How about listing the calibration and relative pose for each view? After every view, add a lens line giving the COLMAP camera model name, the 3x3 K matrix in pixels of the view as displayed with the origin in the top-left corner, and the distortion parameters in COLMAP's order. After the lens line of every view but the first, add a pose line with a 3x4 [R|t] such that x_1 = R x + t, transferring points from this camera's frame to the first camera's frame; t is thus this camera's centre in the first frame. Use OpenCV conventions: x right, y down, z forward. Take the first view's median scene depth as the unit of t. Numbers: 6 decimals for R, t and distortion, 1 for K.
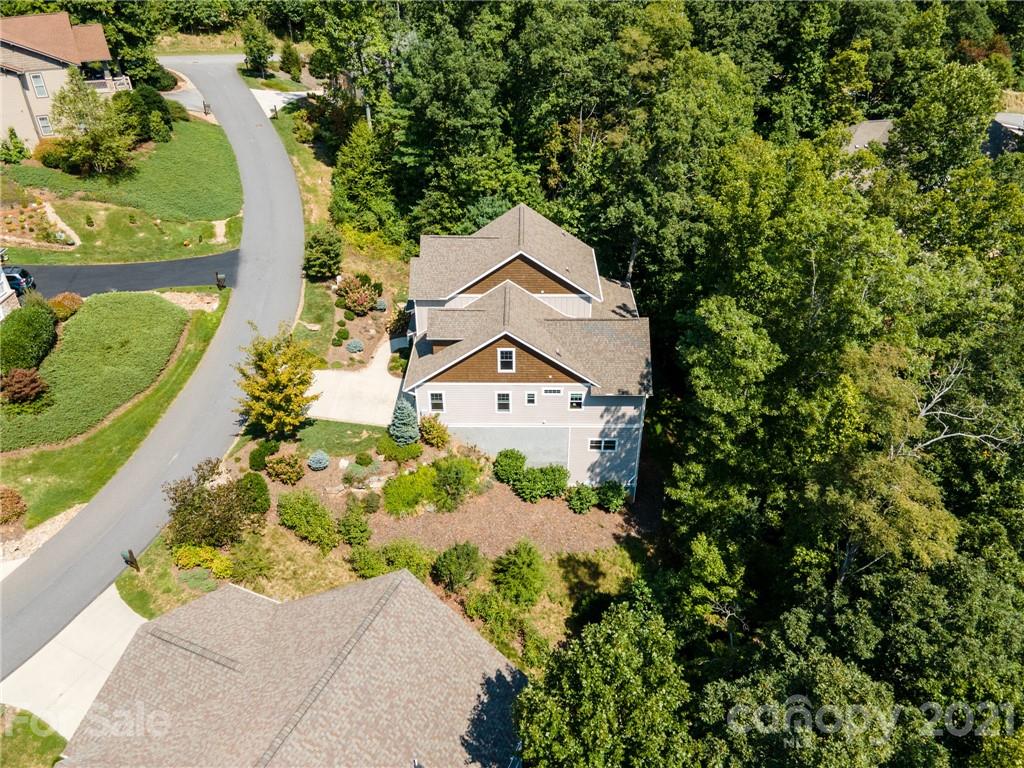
lens RADIAL K [[739.0, 0, 520.5], [0, 739.0, 387.5], [0, 0, 1]] dist [0.023937, 0.028195]
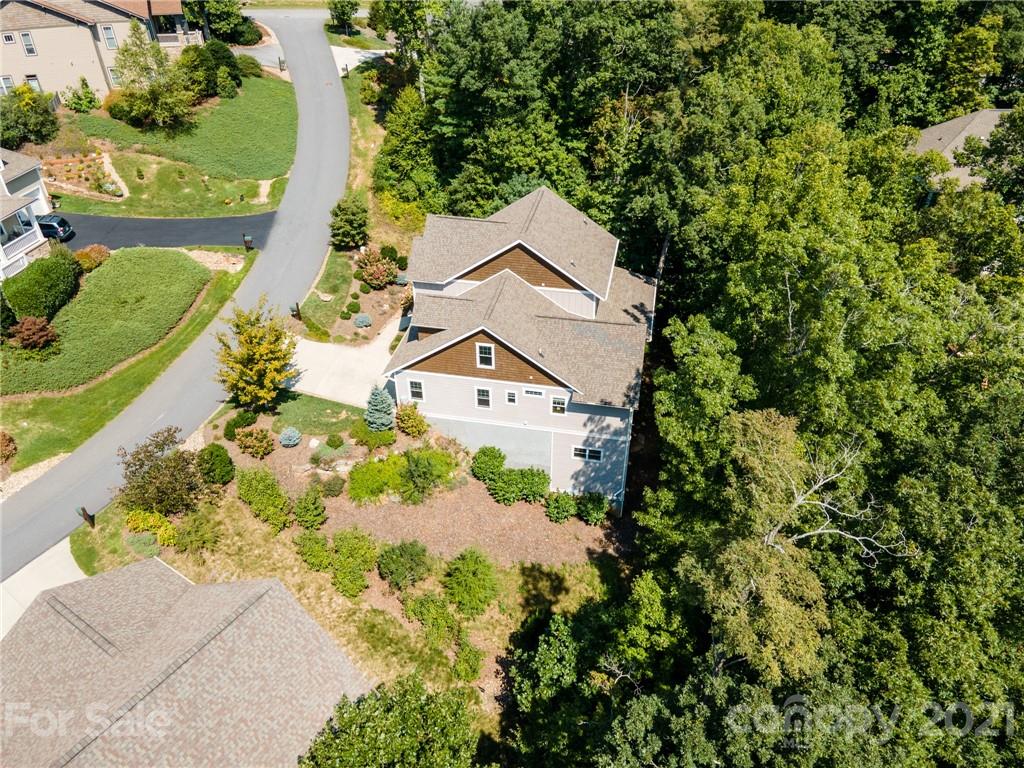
lens RADIAL K [[739.0, 0, 520.5], [0, 739.0, 387.5], [0, 0, 1]] dist [0.023937, 0.028195]
pose [[0.982703, 0.107899, -0.150505, 0.155552], [-0.100289, 0.993307, 0.057292, -0.049827], [0.155680, -0.041207, 0.986948, 0.061214]]
